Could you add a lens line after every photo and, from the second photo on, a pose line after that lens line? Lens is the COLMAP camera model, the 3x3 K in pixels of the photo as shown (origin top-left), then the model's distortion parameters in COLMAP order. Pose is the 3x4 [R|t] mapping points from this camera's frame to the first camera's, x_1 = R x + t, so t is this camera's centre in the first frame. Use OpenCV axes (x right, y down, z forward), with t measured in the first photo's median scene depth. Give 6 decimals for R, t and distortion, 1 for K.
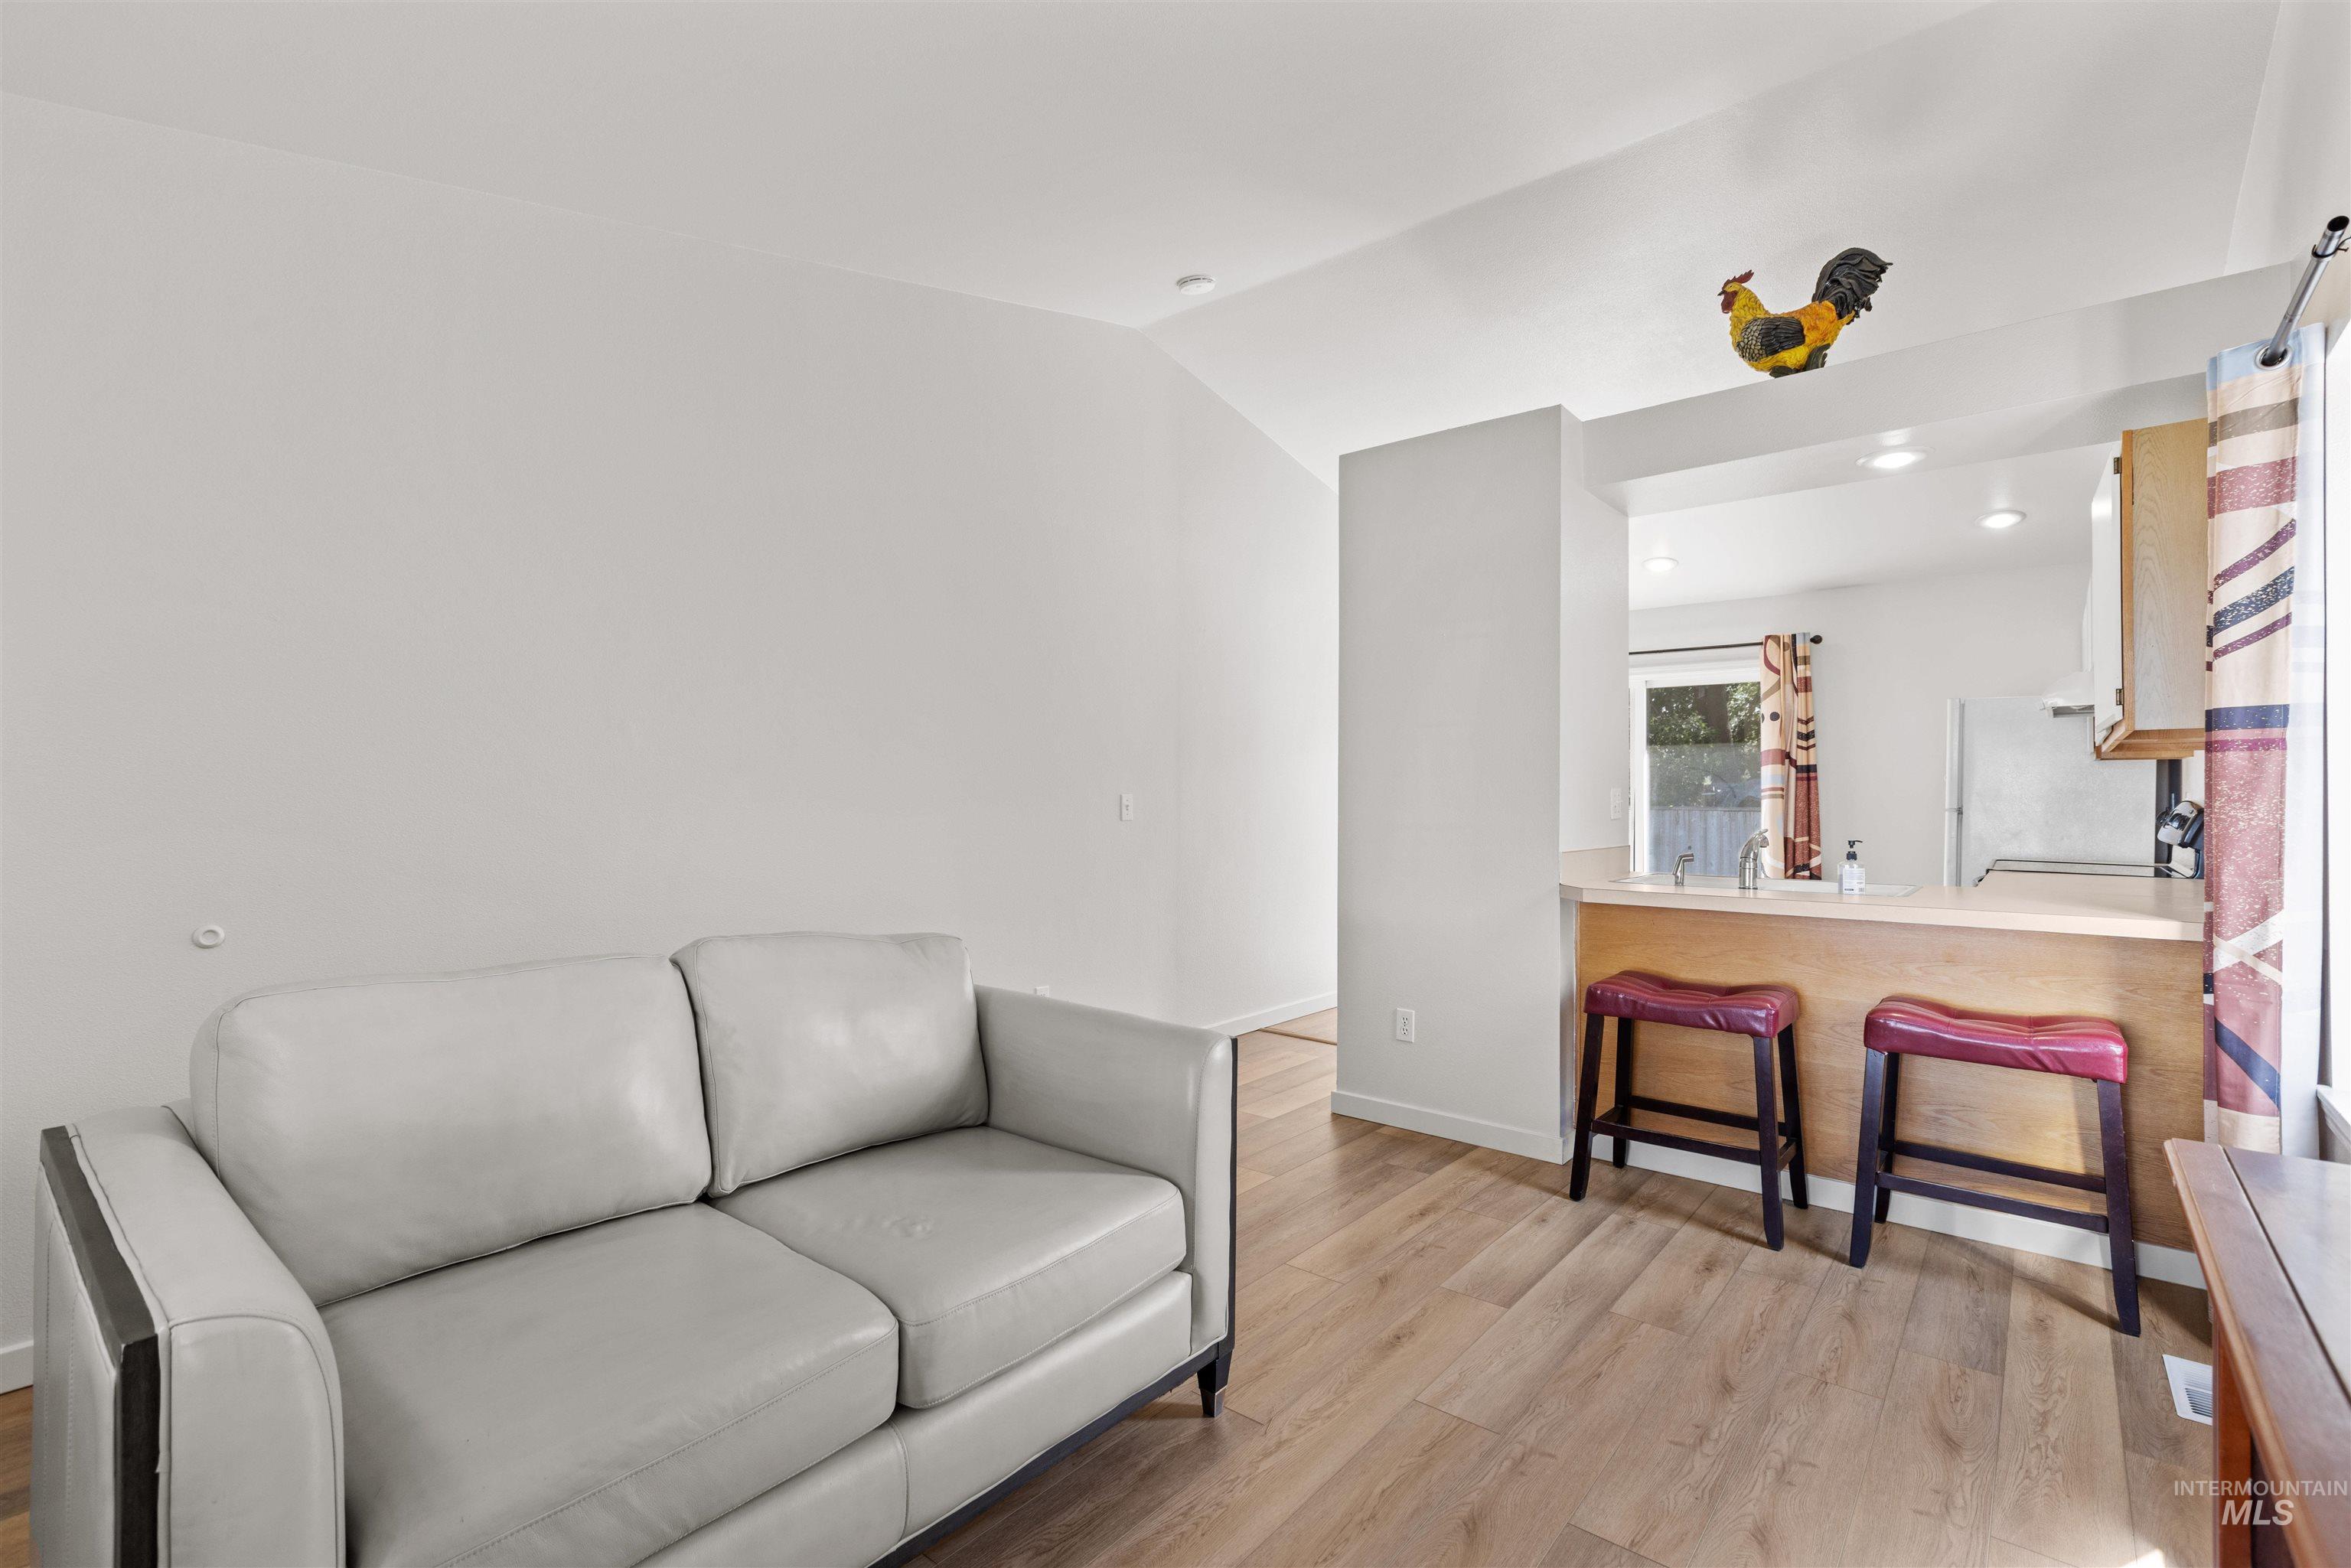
lens RADIAL K [[1008.8, 0, 1206.9], [0, 1008.8, 790.8], [0, 0, 1]] dist [0.000087, -0.000187]
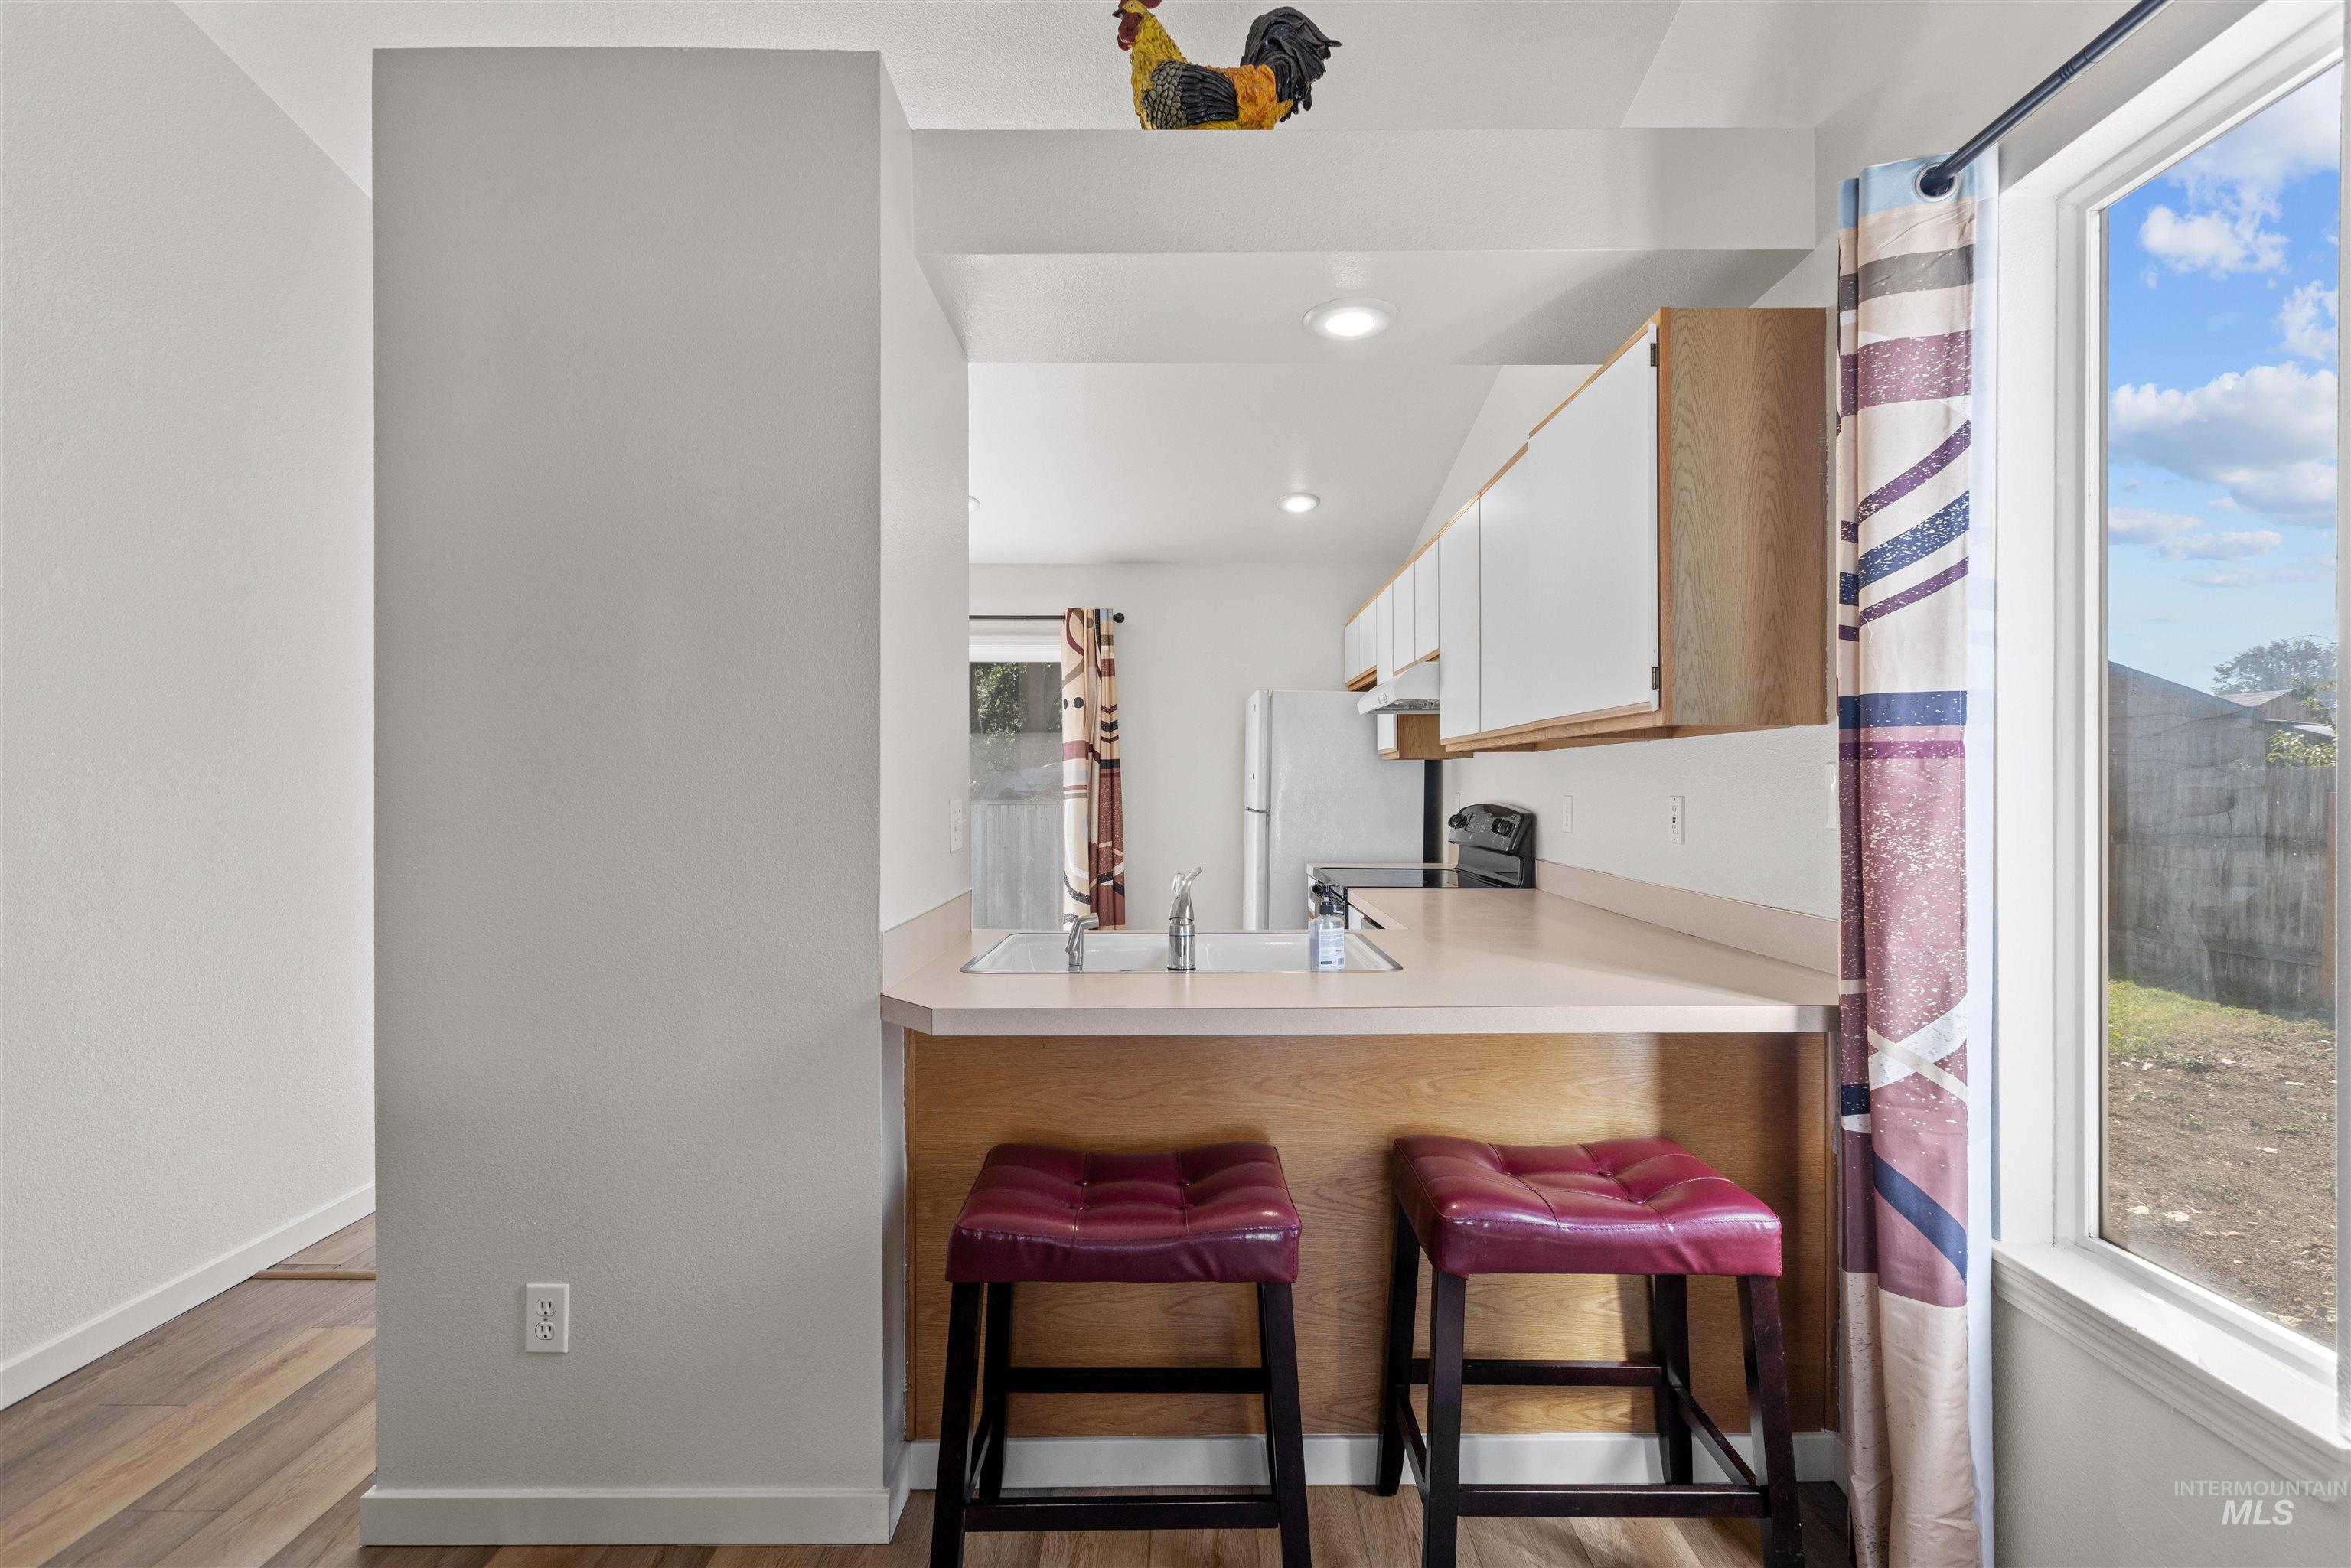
lens RADIAL K [[1035.6, 0, 1180.0], [0, 1035.6, 791.6], [0, 0, 1]] dist [-0.000523, -0.000124]
pose [[0.775459, -0.007251, 0.631356, 0.135090], [-0.000411, 0.999928, 0.011989, -0.016232], [-0.631398, -0.009557, 0.775400, 0.492365]]
